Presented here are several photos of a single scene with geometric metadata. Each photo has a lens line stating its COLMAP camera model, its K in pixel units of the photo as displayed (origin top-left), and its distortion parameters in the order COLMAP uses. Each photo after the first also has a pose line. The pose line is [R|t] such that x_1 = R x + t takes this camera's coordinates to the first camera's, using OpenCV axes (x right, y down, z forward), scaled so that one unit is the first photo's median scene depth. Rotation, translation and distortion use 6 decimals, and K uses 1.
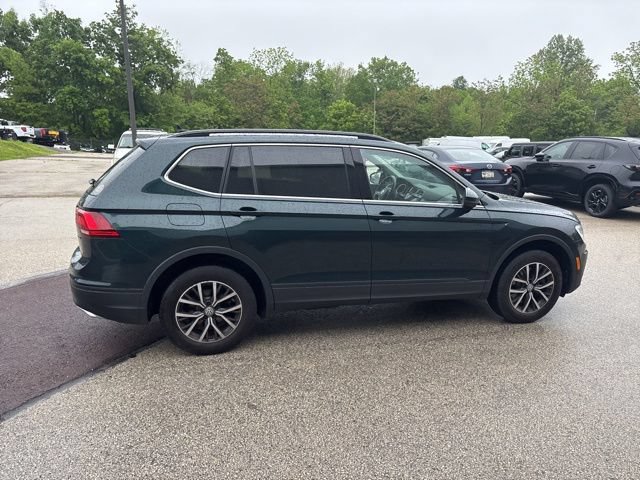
lens RADIAL K [[482.8, 0, 329.2], [0, 482.8, 239.7], [0, 0, 1]] dist [0.052755, -0.054677]
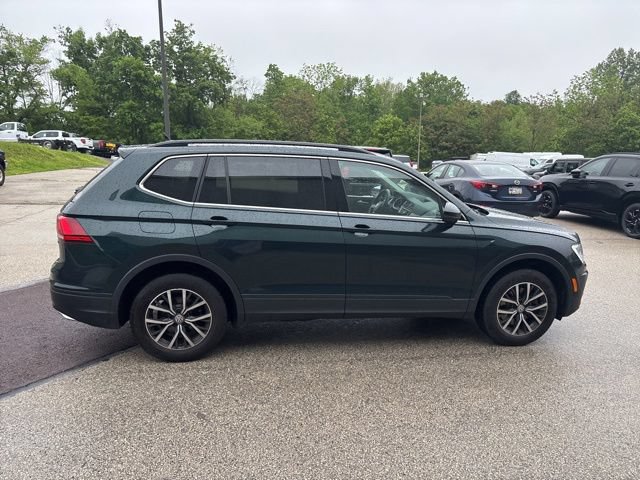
lens RADIAL K [[482.8, 0, 330.9], [0, 482.8, 241.6], [0, 0, 1]] dist [0.052755, -0.054677]
pose [[0.995187, 0.028033, -0.093898, 0.127324], [-0.030323, 0.999275, -0.023043, 0.000738], [0.093184, 0.025780, 0.995315, 0.015984]]
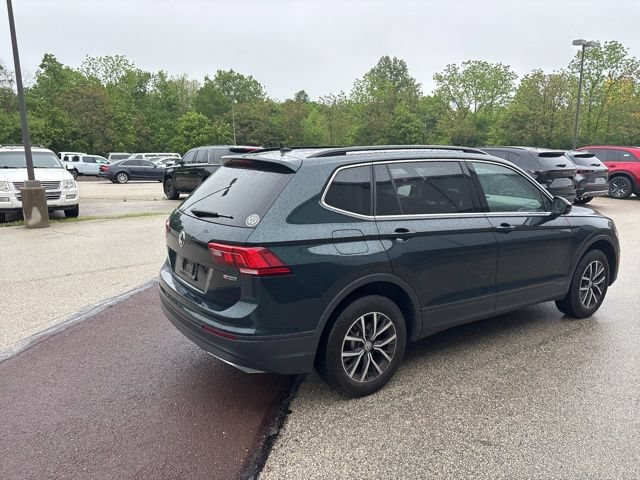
lens RADIAL K [[482.8, 0, 325.5], [0, 482.8, 227.8], [0, 0, 1]] dist [0.052755, -0.054677]
pose [[0.950619, -0.068002, 0.302820, -0.471351], [0.082059, 0.996050, -0.033926, -0.039017], [-0.299316, 0.057100, 0.952444, 0.122521]]
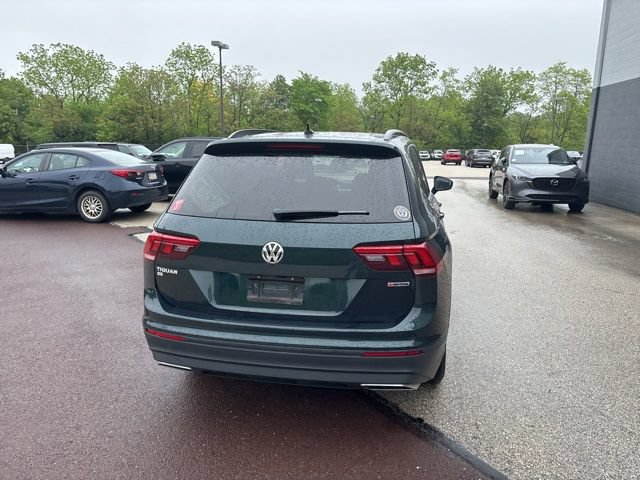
lens RADIAL K [[484.1, 0, 325.3], [0, 484.1, 228.3], [0, 0, 1]] dist [0.046647, -0.031306]
pose [[0.451794, -0.172046, 0.875376, -0.897680], [0.193560, 0.976759, 0.092073, -0.130576], [-0.870871, 0.127840, 0.474595, 0.589834]]
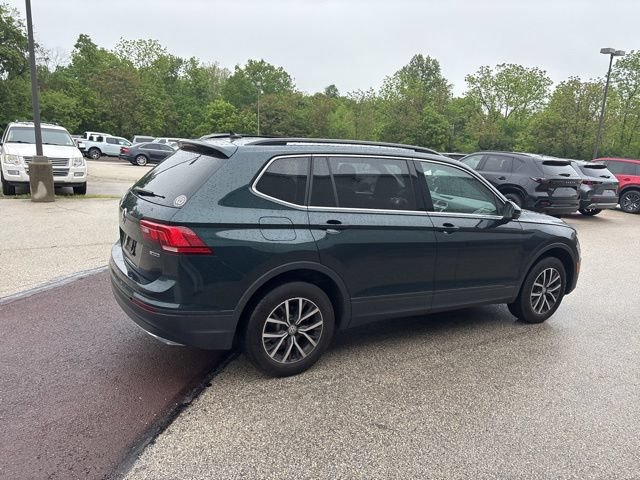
lens RADIAL K [[482.8, 0, 327.7], [0, 482.8, 236.1], [0, 0, 1]] dist [0.052755, -0.054677]
pose [[0.965353, -0.008641, 0.260803, -0.344846], [0.011893, 0.999870, -0.010894, -0.019487], [-0.260675, 0.013619, 0.965331, 0.056084]]
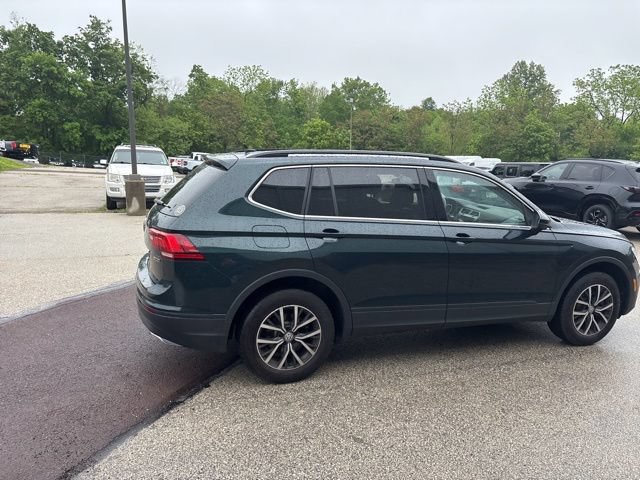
lens RADIAL K [[482.8, 0, 327.0], [0, 482.8, 229.3], [0, 0, 1]] dist [0.052755, -0.054677]
pose [[0.998147, 0.004869, 0.060659, -0.187467], [-0.001561, 0.998514, -0.054469, -0.010589], [-0.060834, 0.054273, 0.996671, 0.023731]]
